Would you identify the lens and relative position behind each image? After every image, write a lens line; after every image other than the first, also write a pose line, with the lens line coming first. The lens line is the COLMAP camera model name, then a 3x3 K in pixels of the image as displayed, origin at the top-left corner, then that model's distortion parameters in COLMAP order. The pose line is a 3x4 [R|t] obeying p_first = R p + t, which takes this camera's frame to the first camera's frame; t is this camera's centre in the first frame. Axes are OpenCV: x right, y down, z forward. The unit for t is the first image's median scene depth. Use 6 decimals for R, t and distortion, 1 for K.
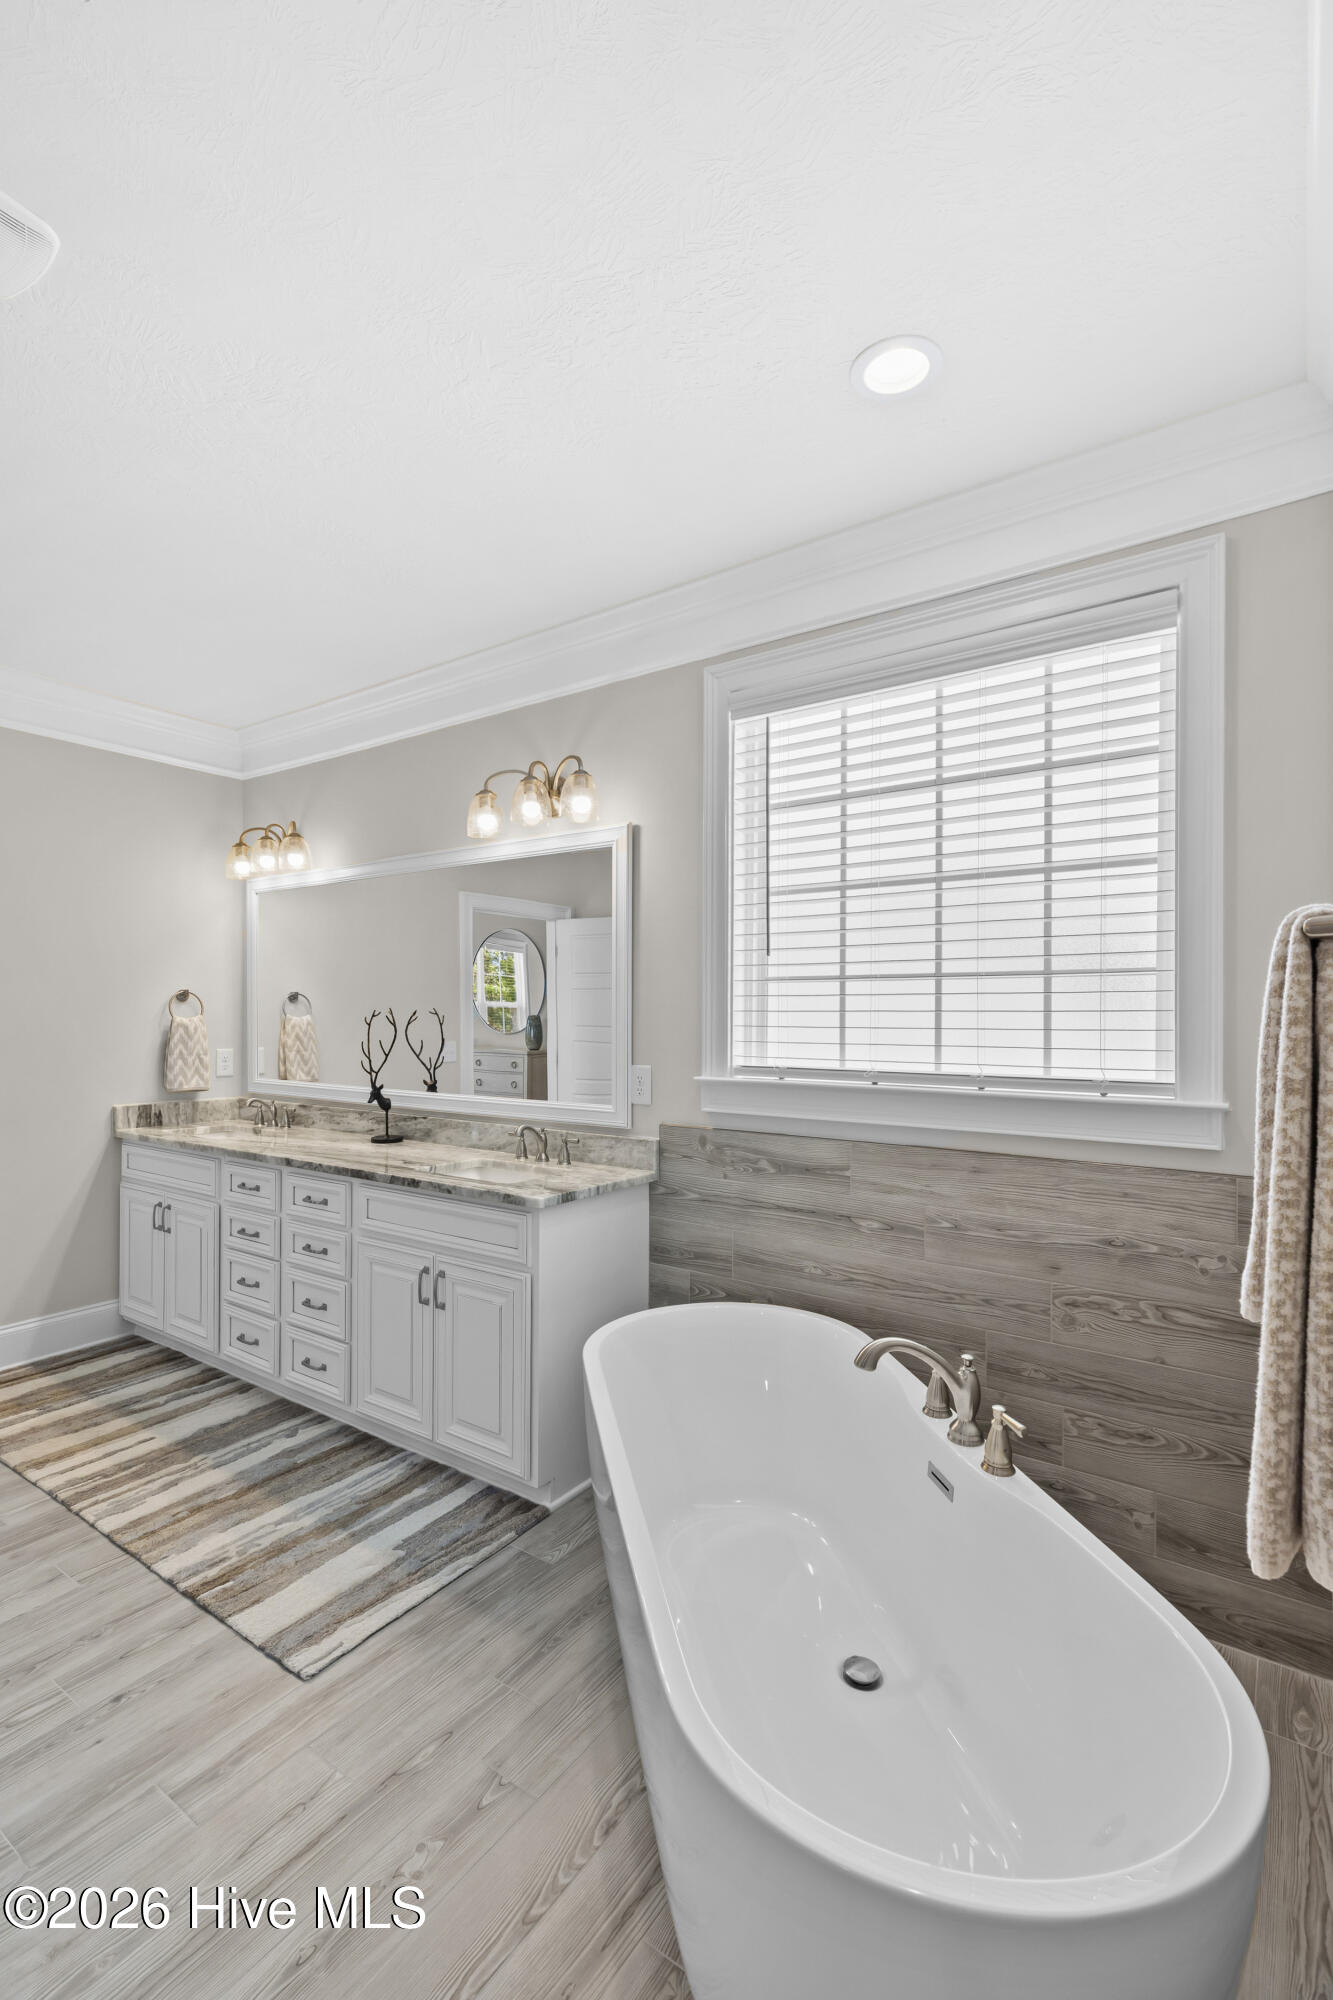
lens RADIAL K [[903.9, 0, 667.2], [0, 903.9, 1010.6], [0, 0, 1]] dist [-0.002098, 0.002088]
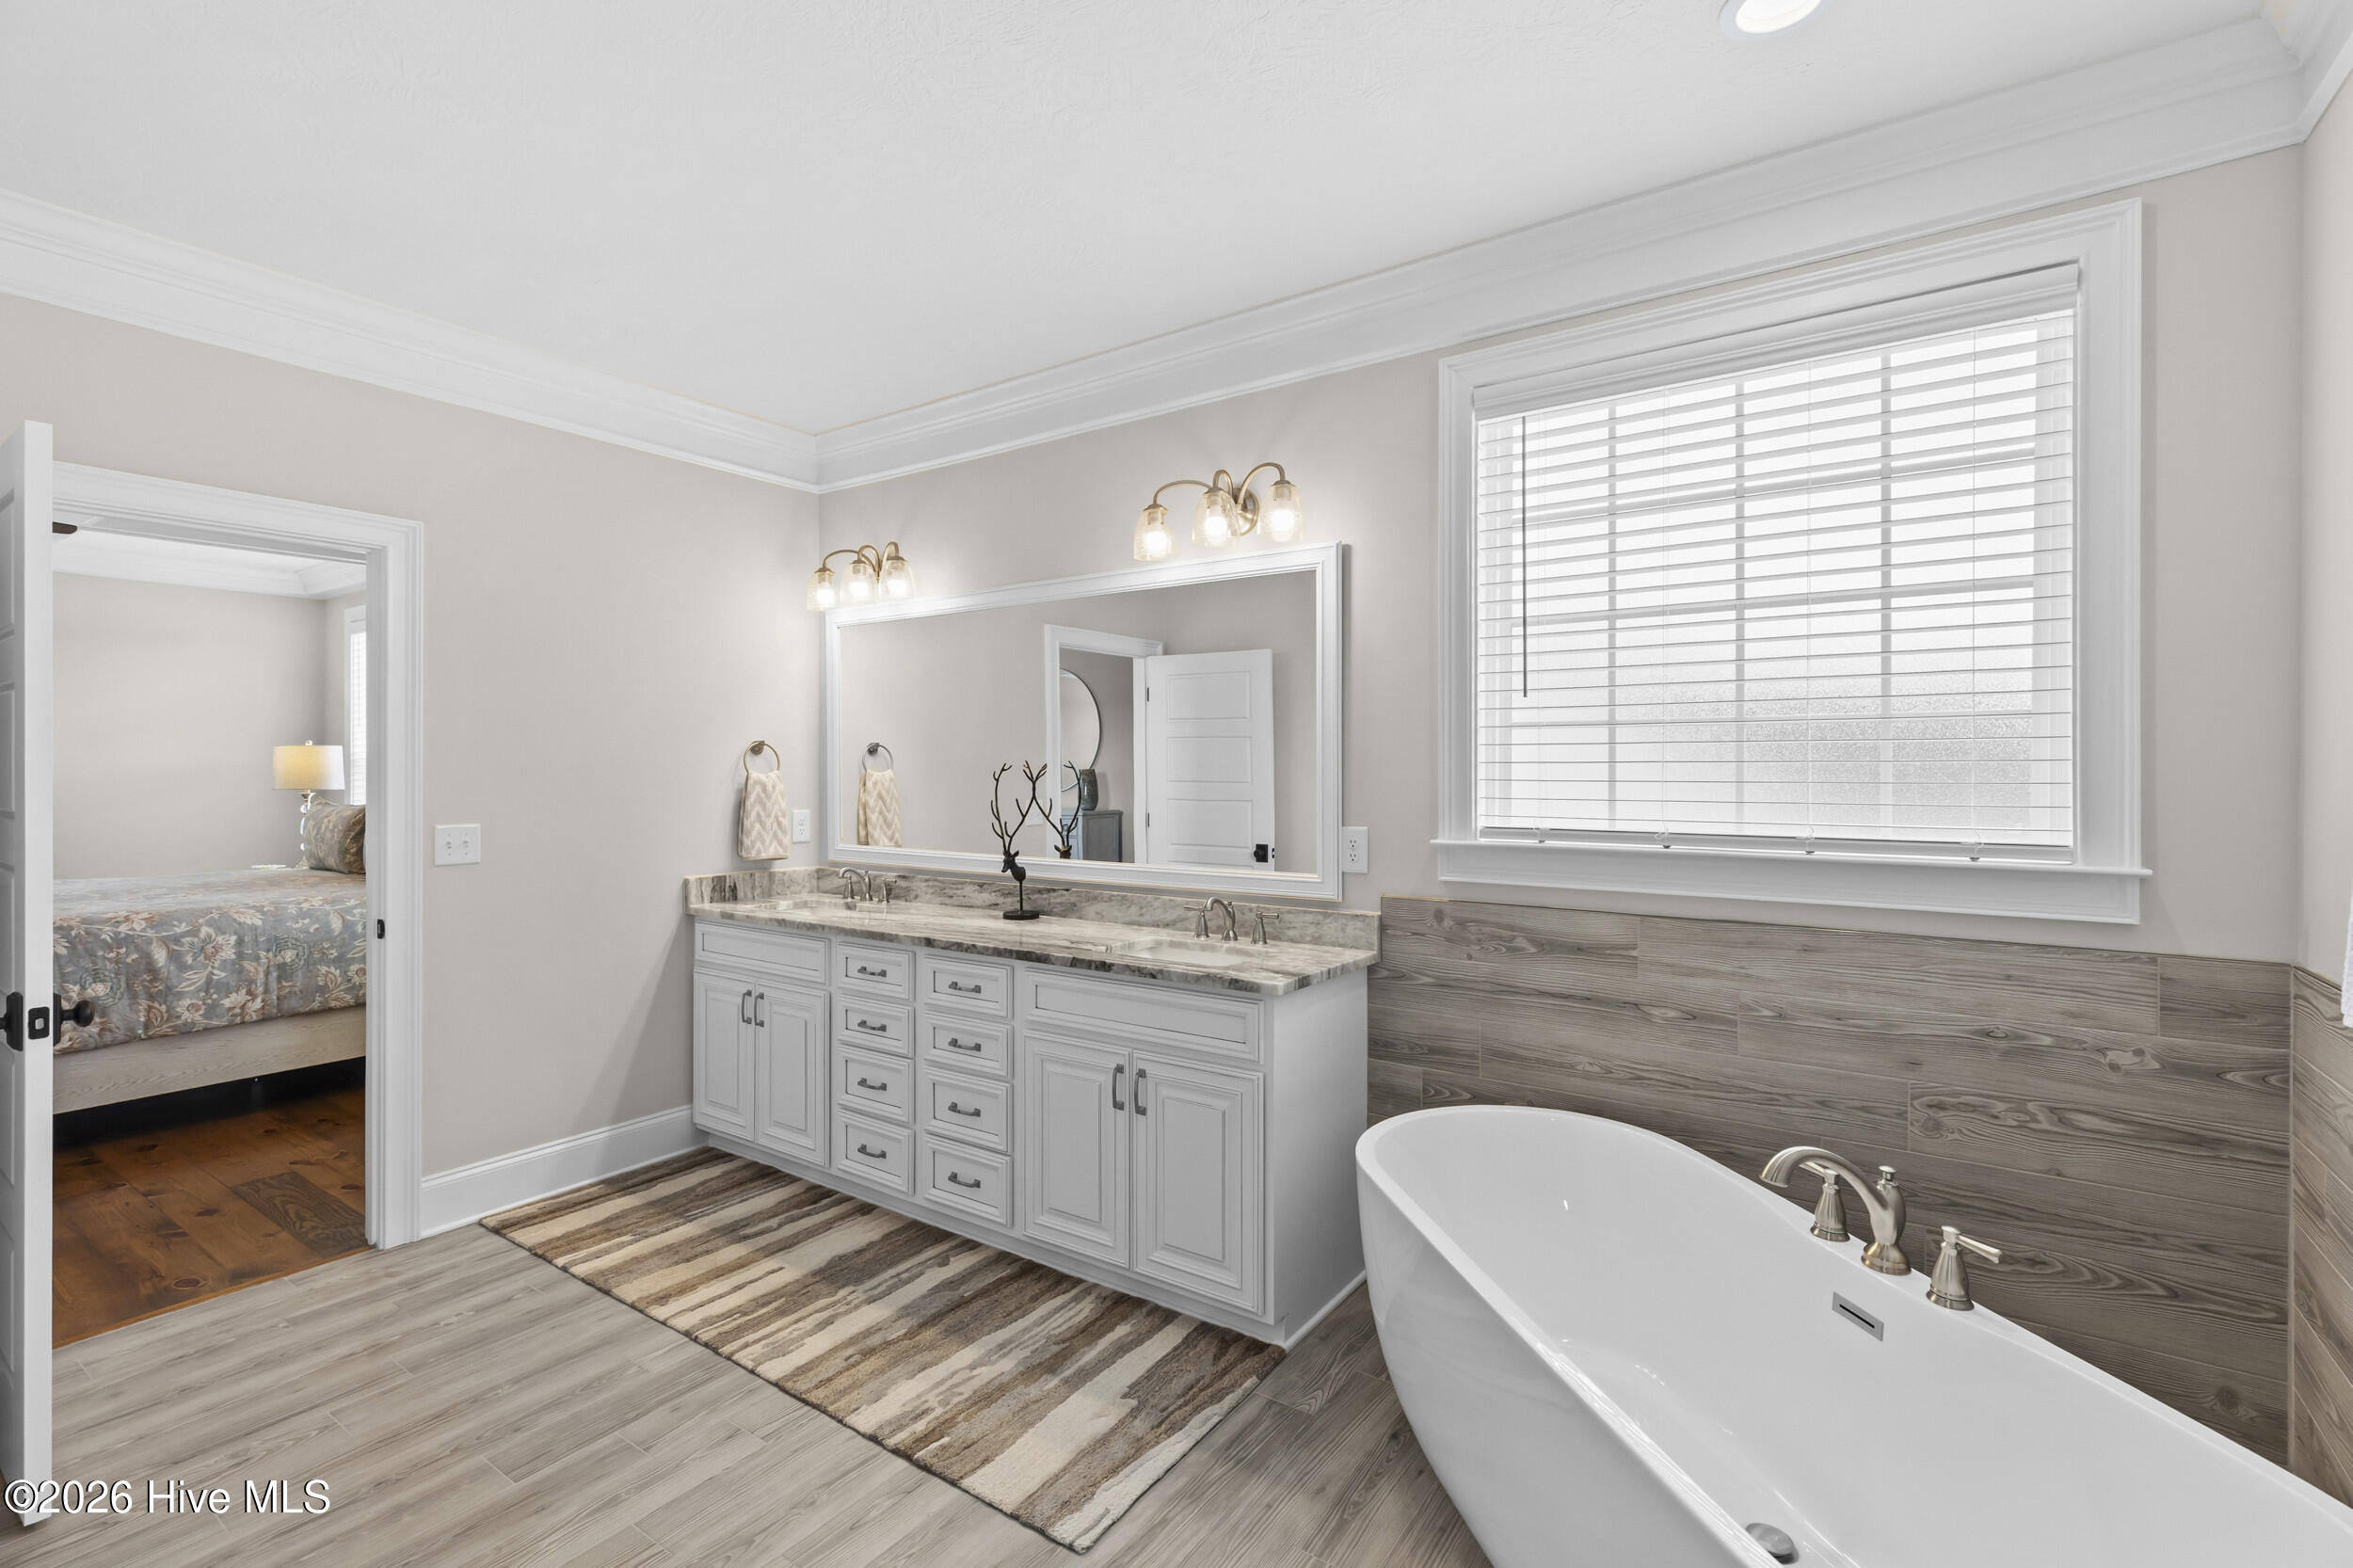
lens RADIAL K [[1063.4, 0, 1183.4], [0, 1063.4, 759.5], [0, 0, 1]] dist [-0.002098, 0.002088]
pose [[0.999989, -0.004572, -0.000434, -0.212817], [0.004571, 0.999987, -0.002076, -0.001808], [0.000444, 0.002074, 0.999998, -0.000498]]
